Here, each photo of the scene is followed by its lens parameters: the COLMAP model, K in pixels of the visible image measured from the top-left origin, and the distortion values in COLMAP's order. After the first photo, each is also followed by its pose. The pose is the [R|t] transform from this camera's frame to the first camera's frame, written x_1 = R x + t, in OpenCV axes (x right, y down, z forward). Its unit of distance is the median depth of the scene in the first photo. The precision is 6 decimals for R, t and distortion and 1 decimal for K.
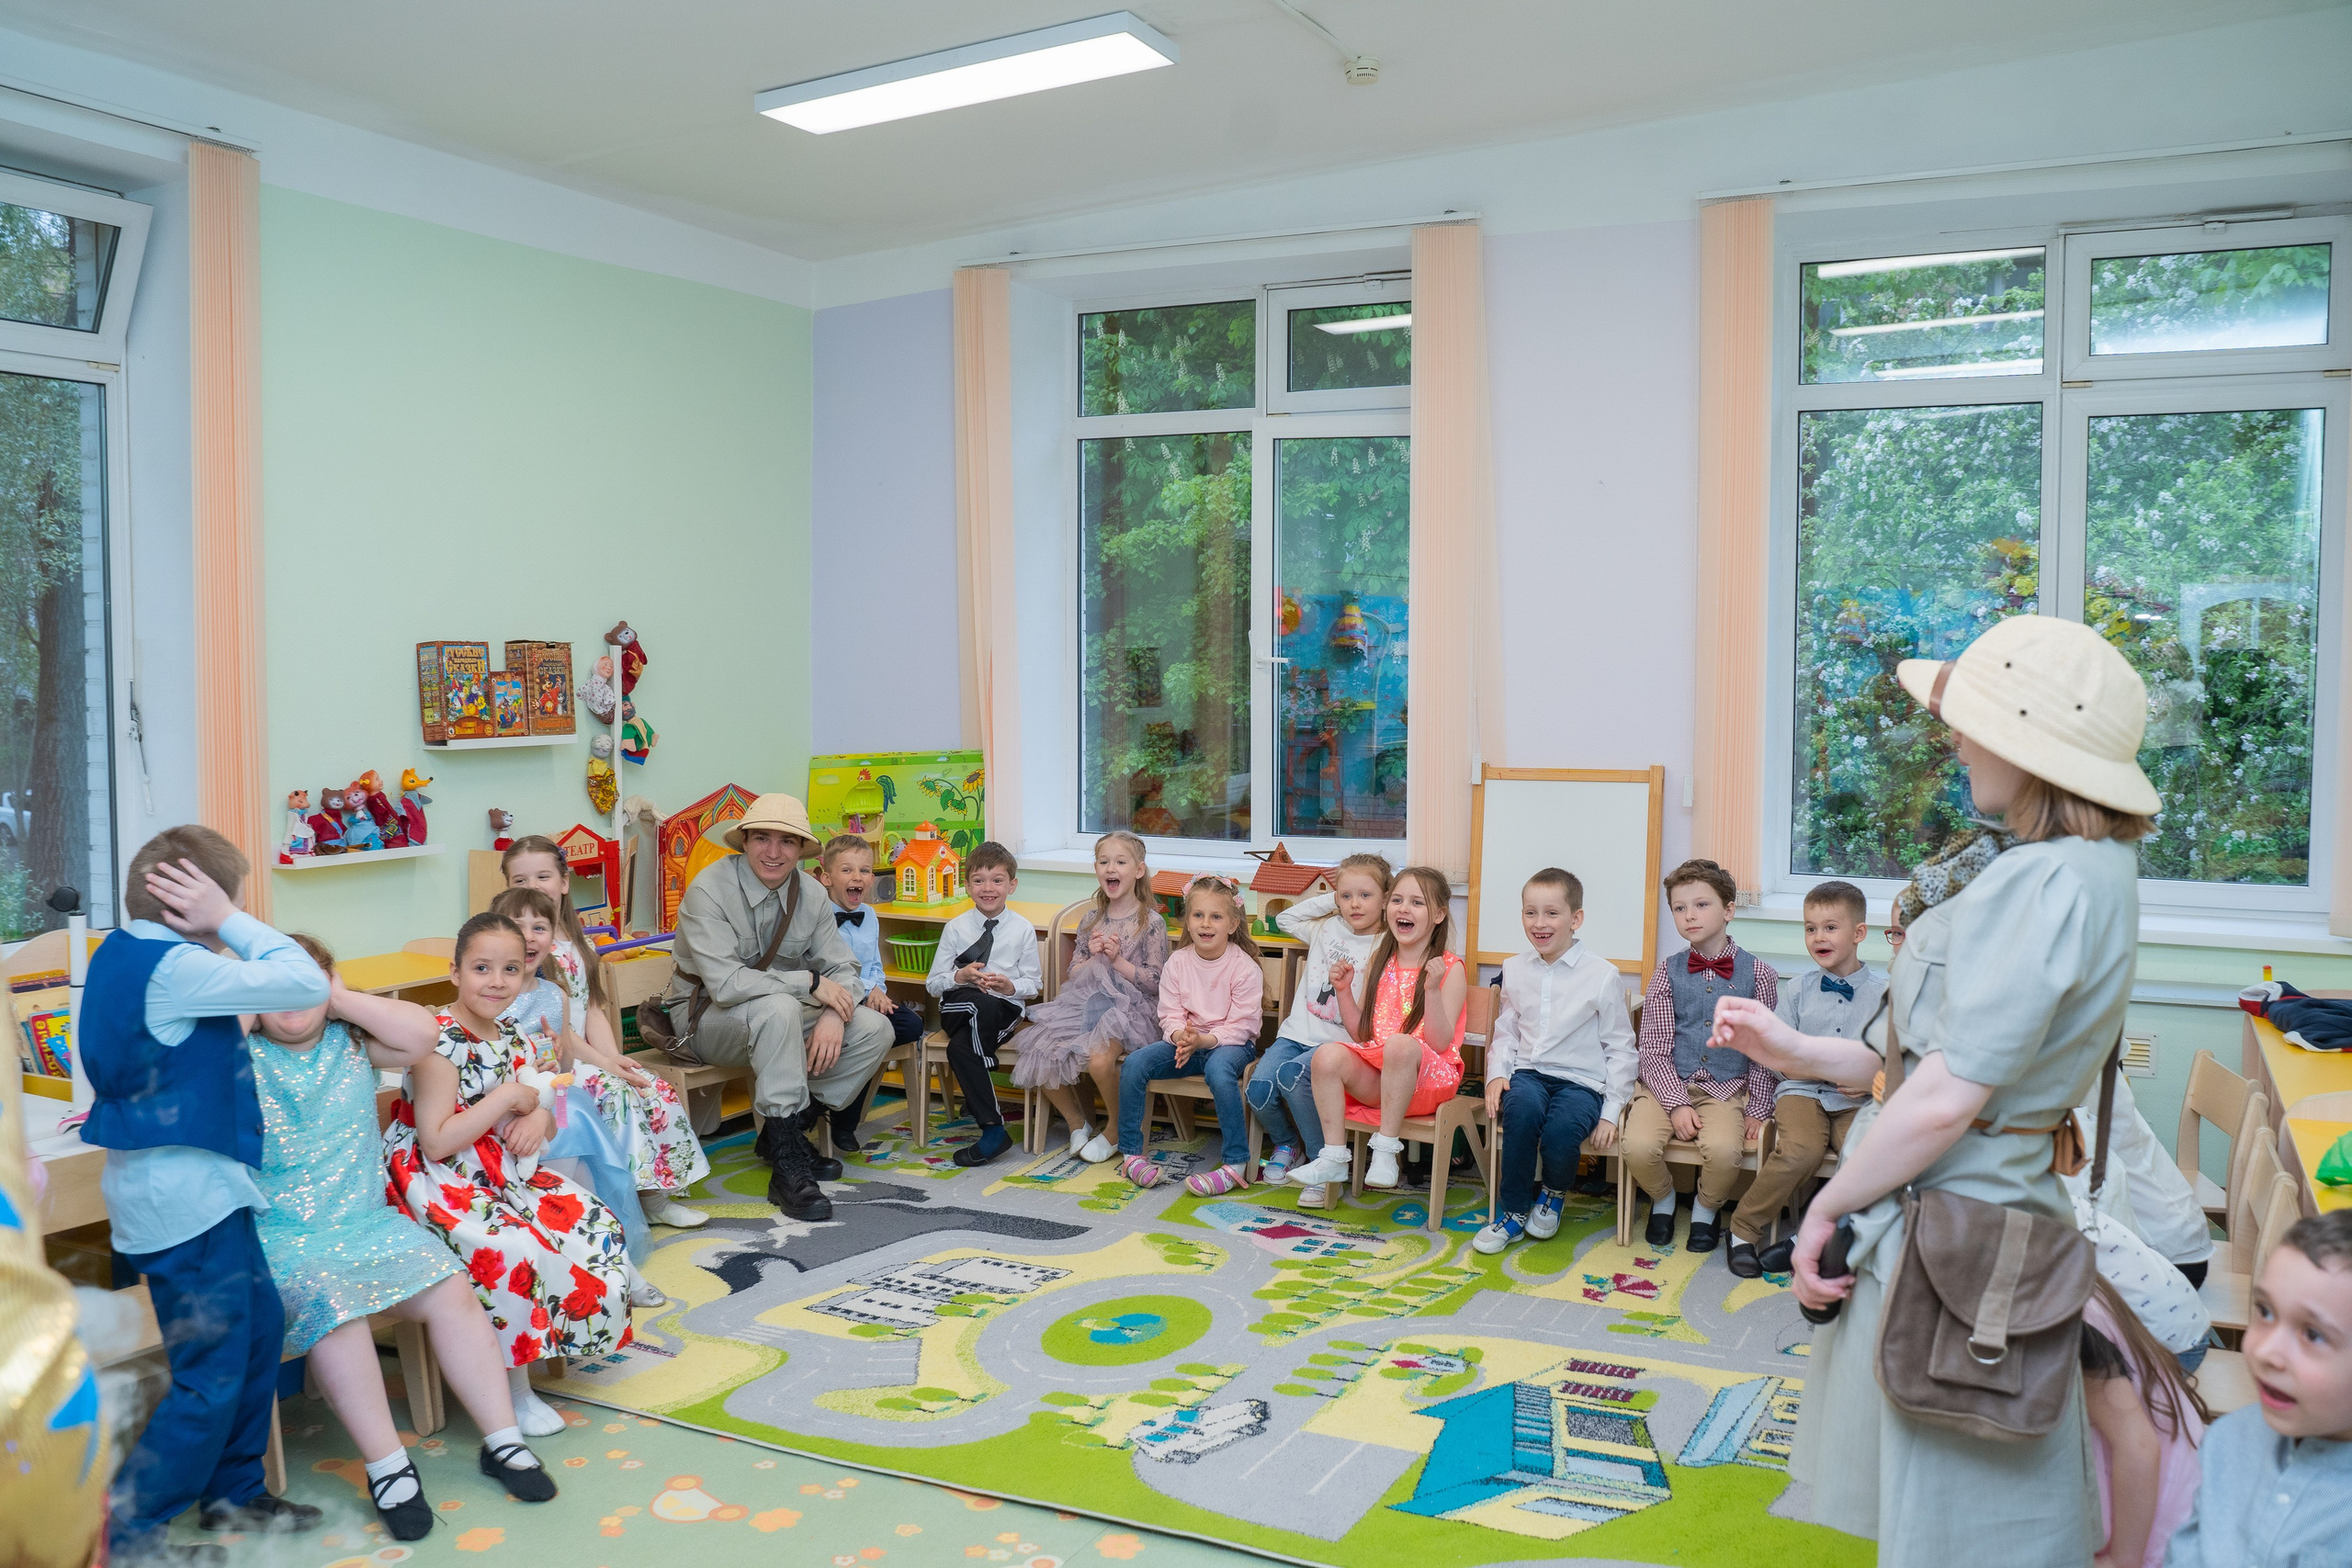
lens RADIAL K [[1973.2, 0, 1180.7], [0, 1973.2, 769.8], [0, 0, 1]] dist [-0.098791, 0.074476]
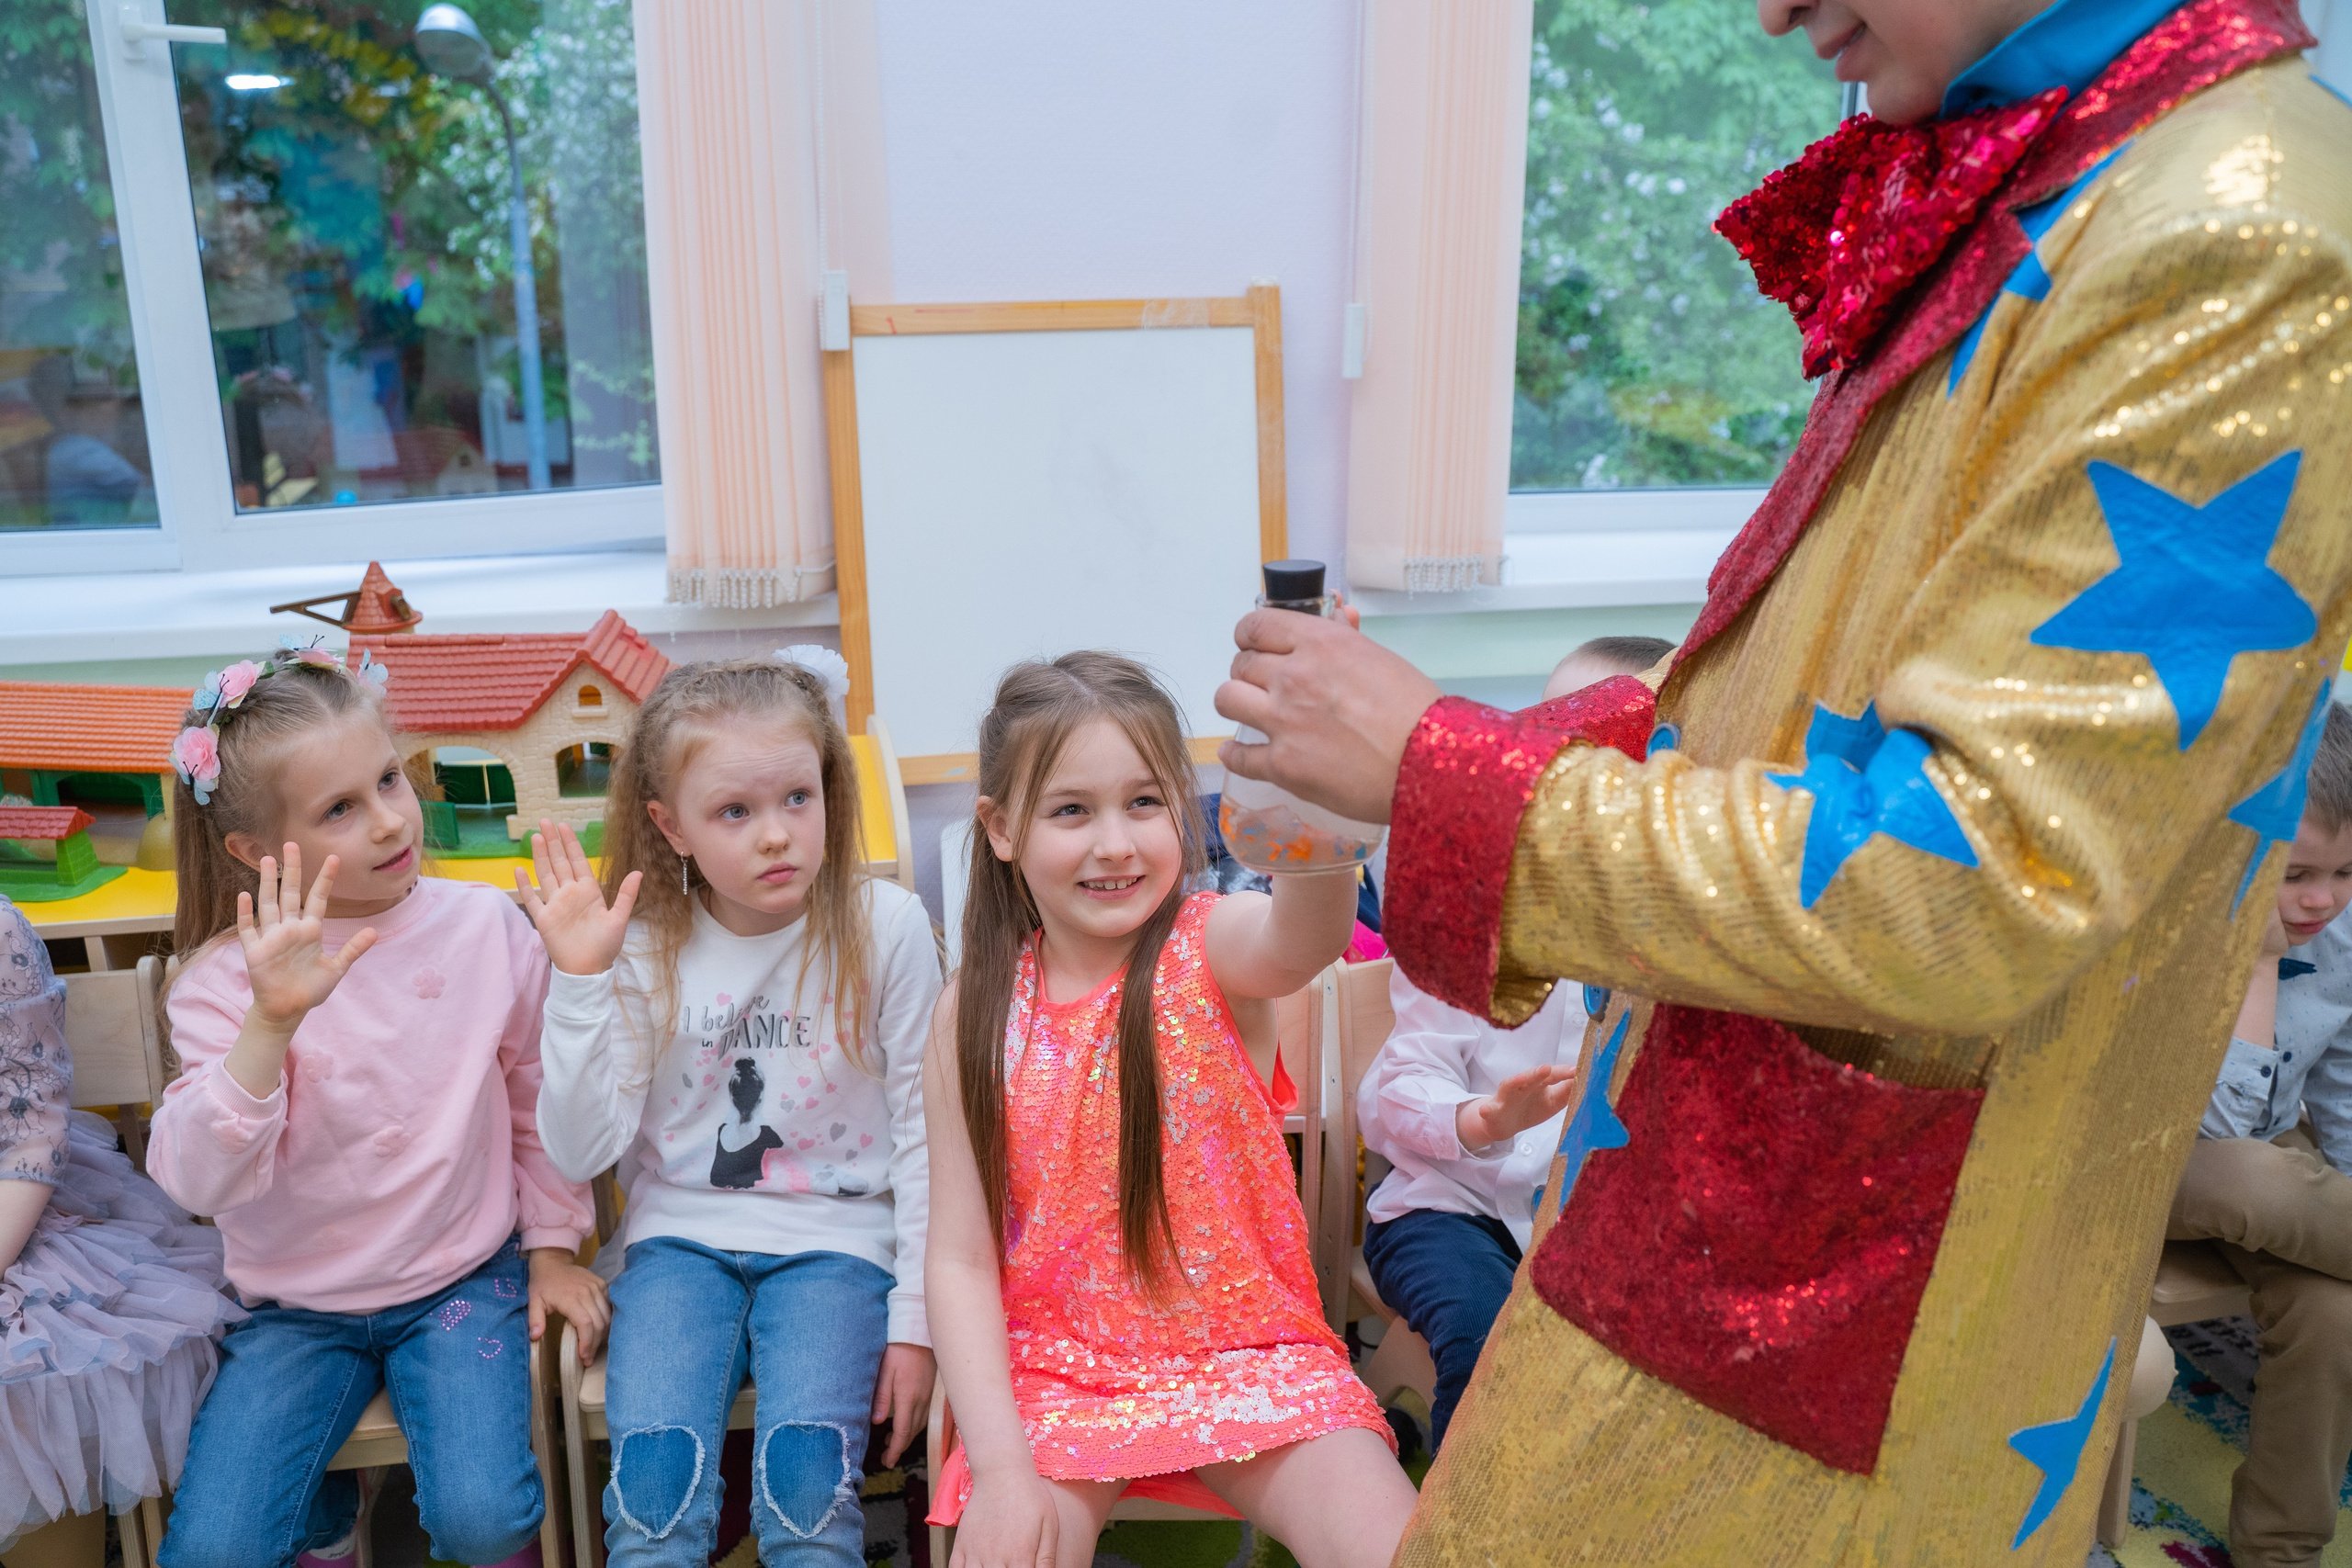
lens RADIAL K [[1913.4, 0, 1176.3], [0, 1913.4, 776.6], [0, 0, 1]] dist [-0.120208, 0.098956]
pose [[0.785143, -0.184470, 0.591203, -0.041425], [0.031276, 0.965201, 0.259631, -0.007542], [-0.618525, -0.185357, 0.763590, 0.703243]]
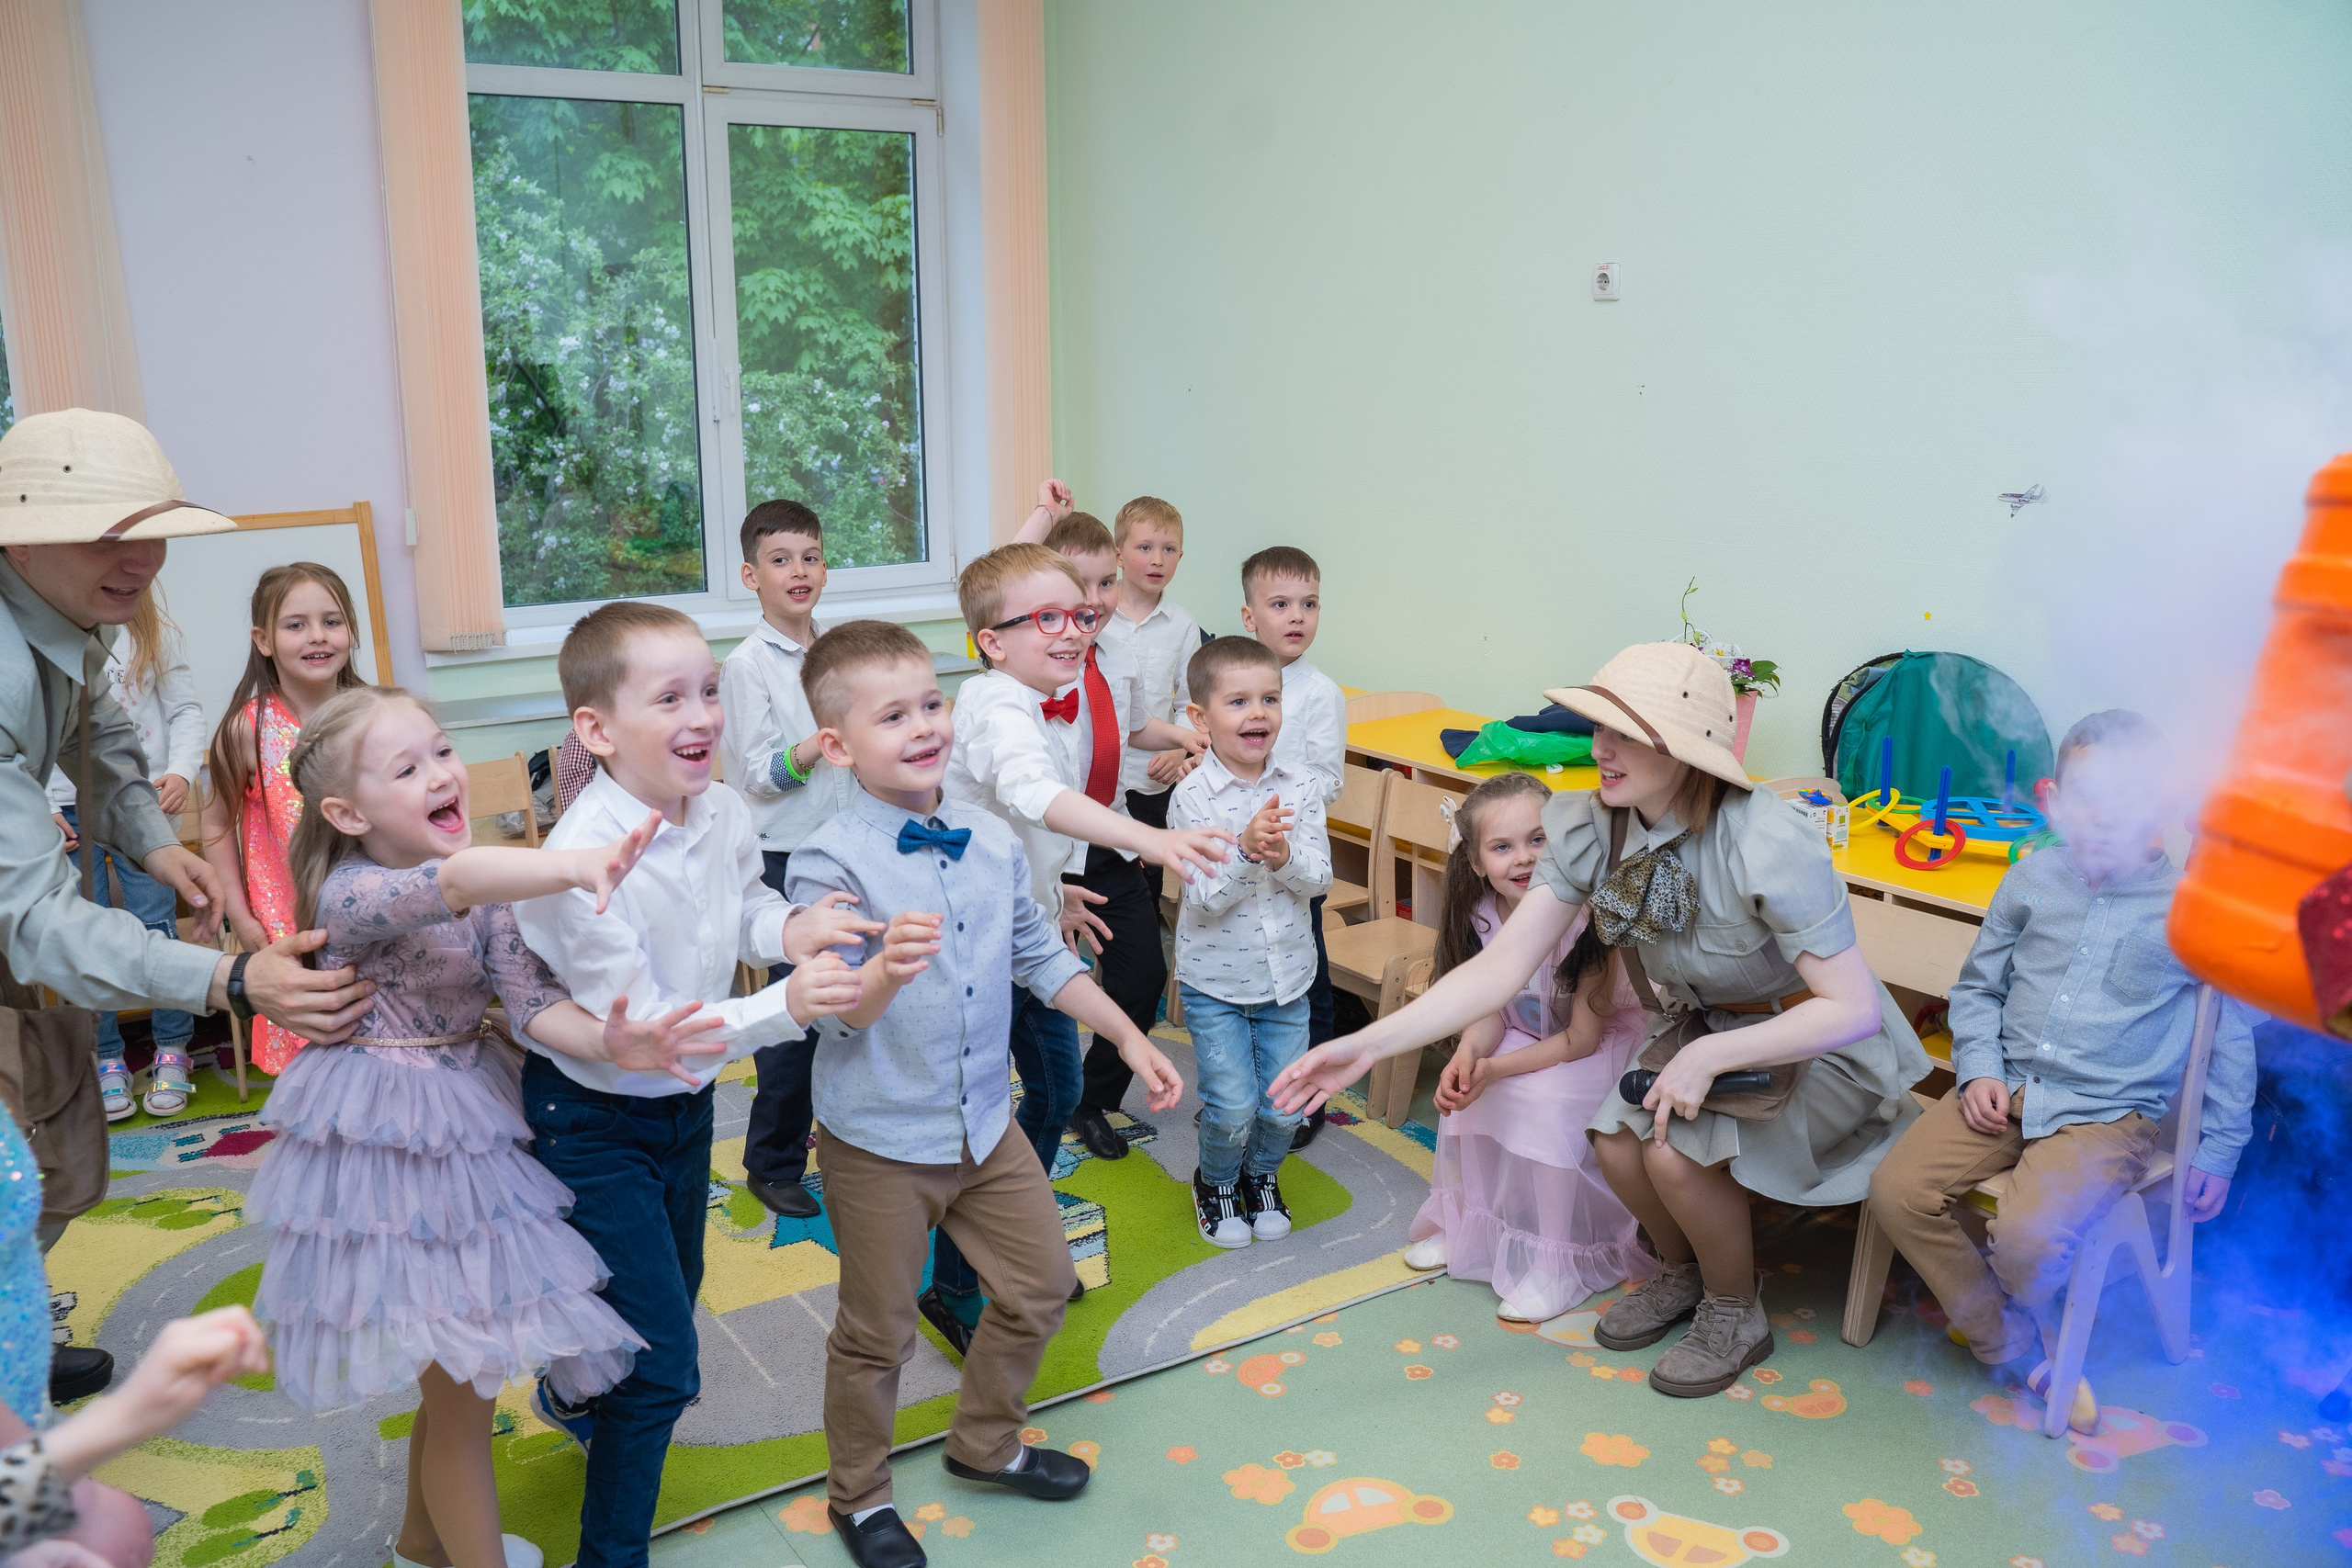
lens RADIAL K [[1913.4, 0, 1160.2], [0, 1913.4, 743.6], [0, 0, 1]] dist [-0.120208, 0.098956]
pose [[0.513191, -0.175066, 0.840230, -0.302364], [0.066790, 0.984153, 0.164259, -0.010919], [-0.855672, -0.028178, 0.516752, 0.282577]]
